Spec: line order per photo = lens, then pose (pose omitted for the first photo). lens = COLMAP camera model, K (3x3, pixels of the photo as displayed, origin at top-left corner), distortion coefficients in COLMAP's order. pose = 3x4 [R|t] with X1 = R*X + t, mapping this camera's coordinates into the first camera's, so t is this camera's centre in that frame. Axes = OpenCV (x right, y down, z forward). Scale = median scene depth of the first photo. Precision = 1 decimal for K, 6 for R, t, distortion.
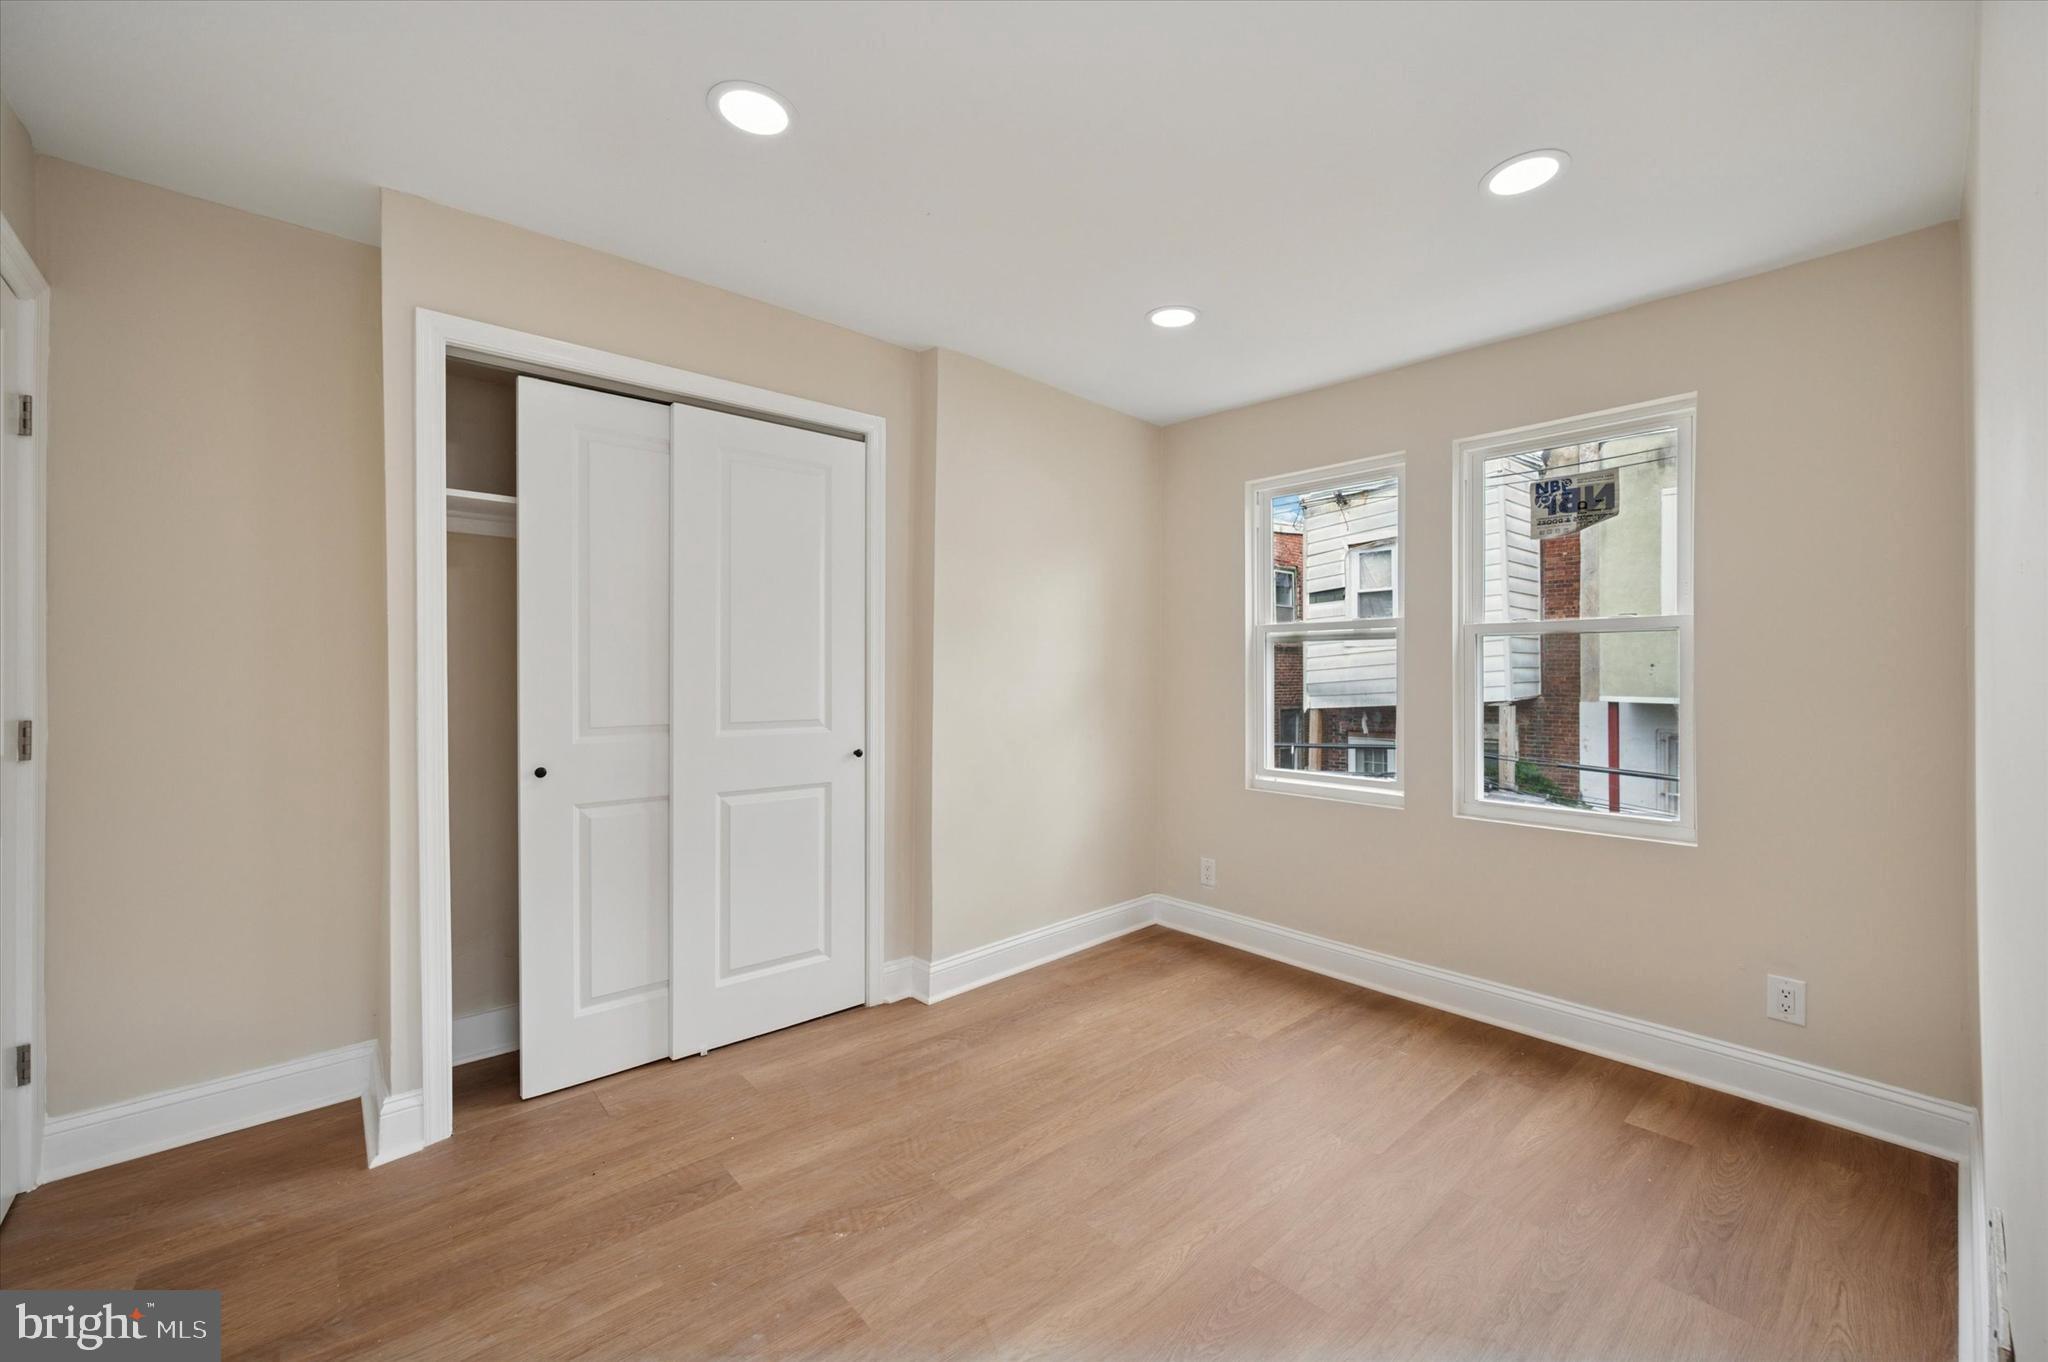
lens RADIAL K [[809.1, 0, 1022.5], [0, 809.1, 678.5], [0, 0, 1]] dist [0.004101, -0.000258]
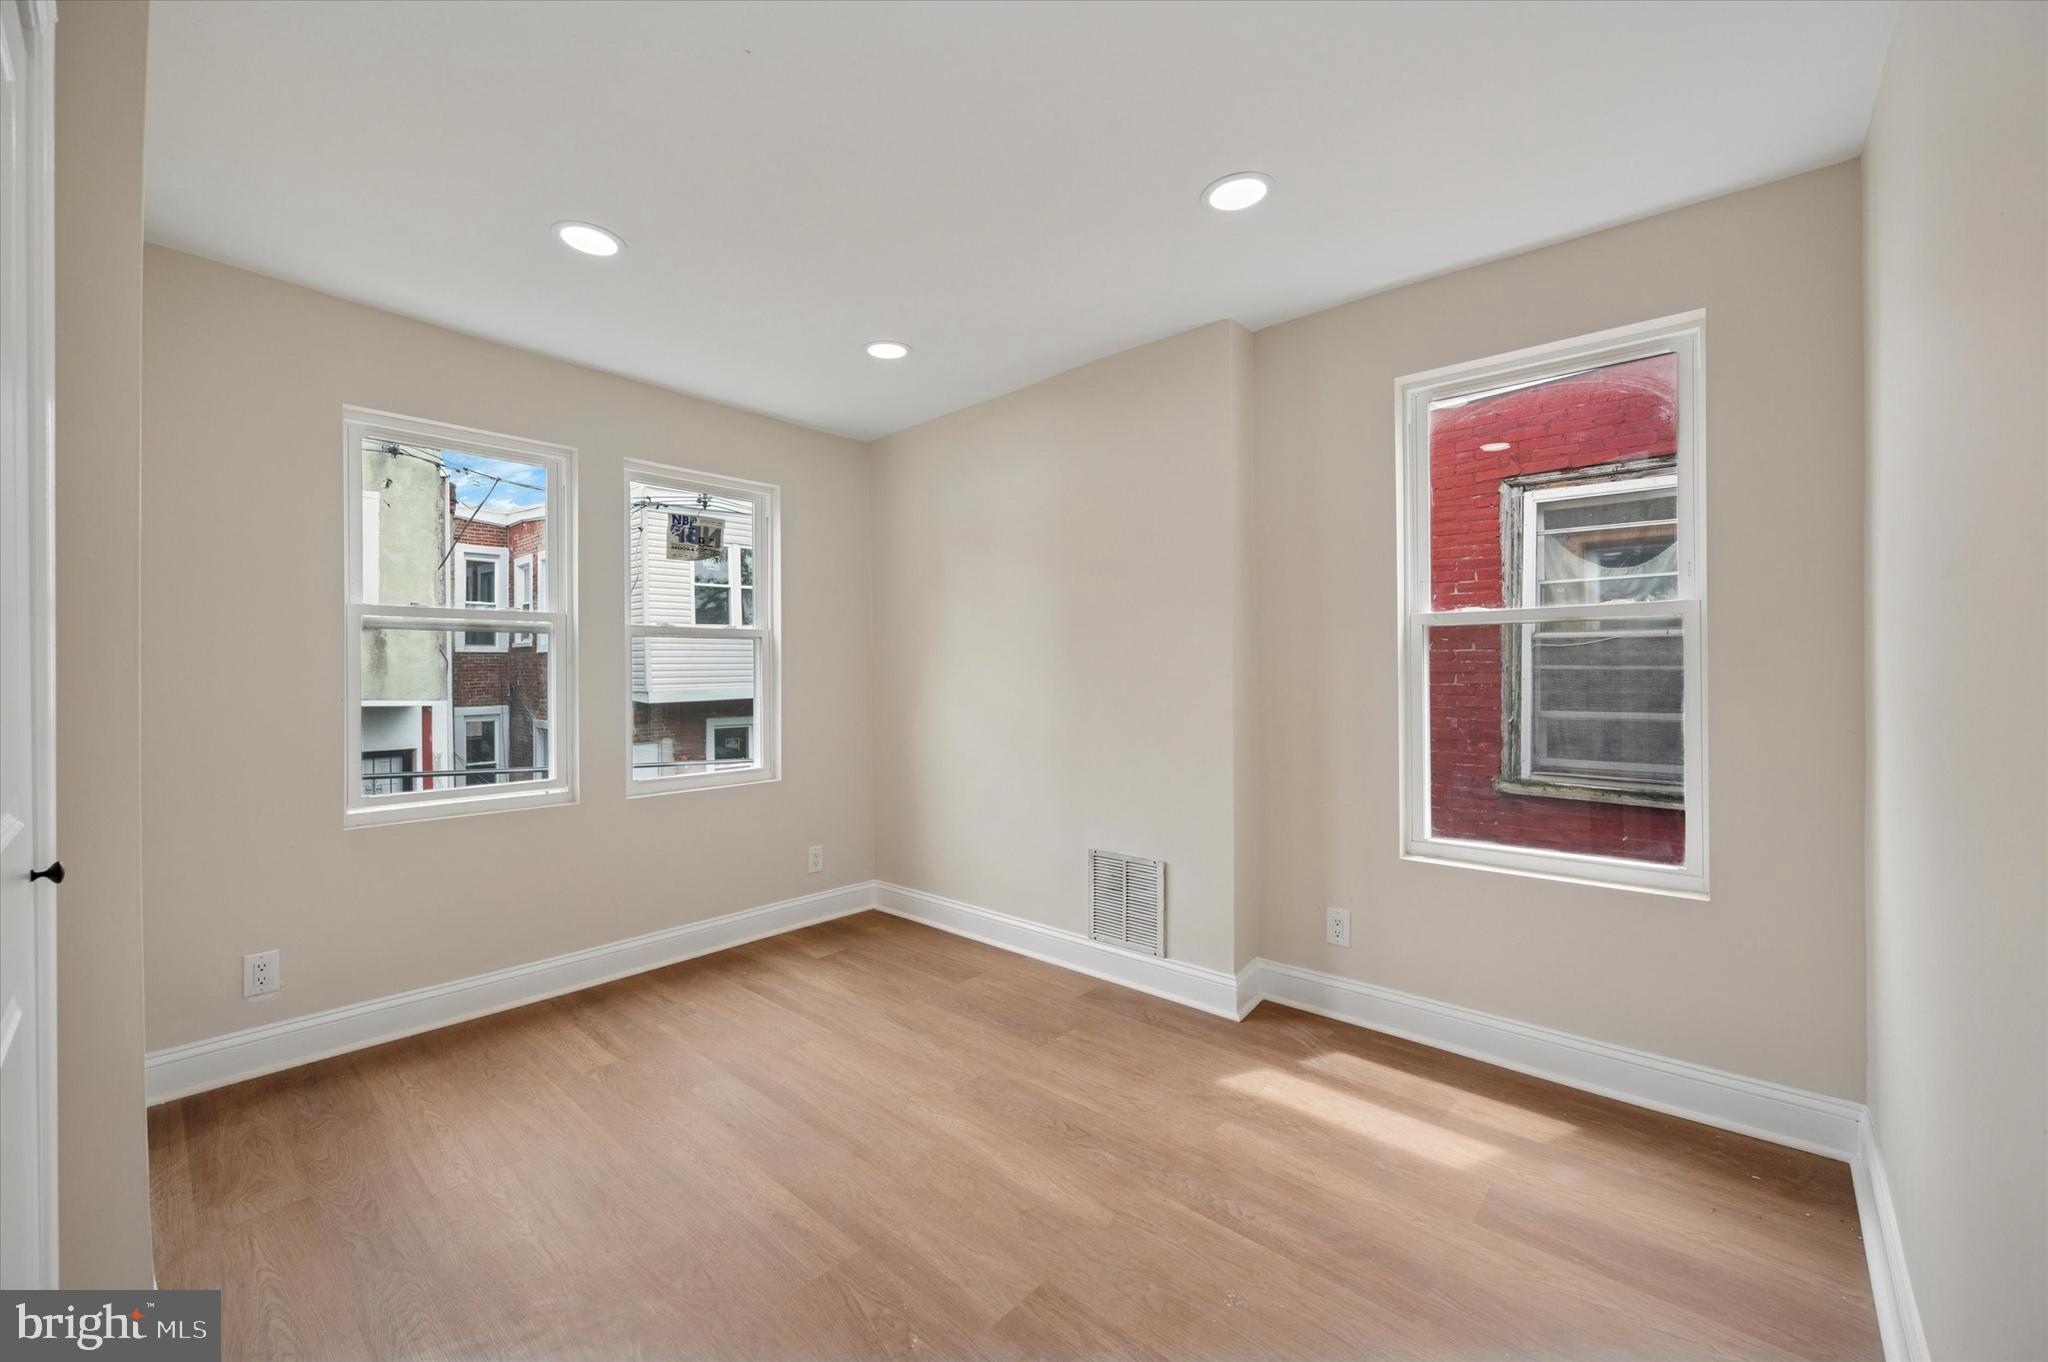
lens RADIAL K [[827.9, 0, 1019.6], [0, 827.9, 697.9], [0, 0, 1]] dist [0.000781, 0.000342]
pose [[-0.121353, -0.031598, 0.992106, -0.714382], [0.011290, 0.999385, 0.033211, 0.001318], [-0.992545, 0.015232, -0.120921, 0.666619]]
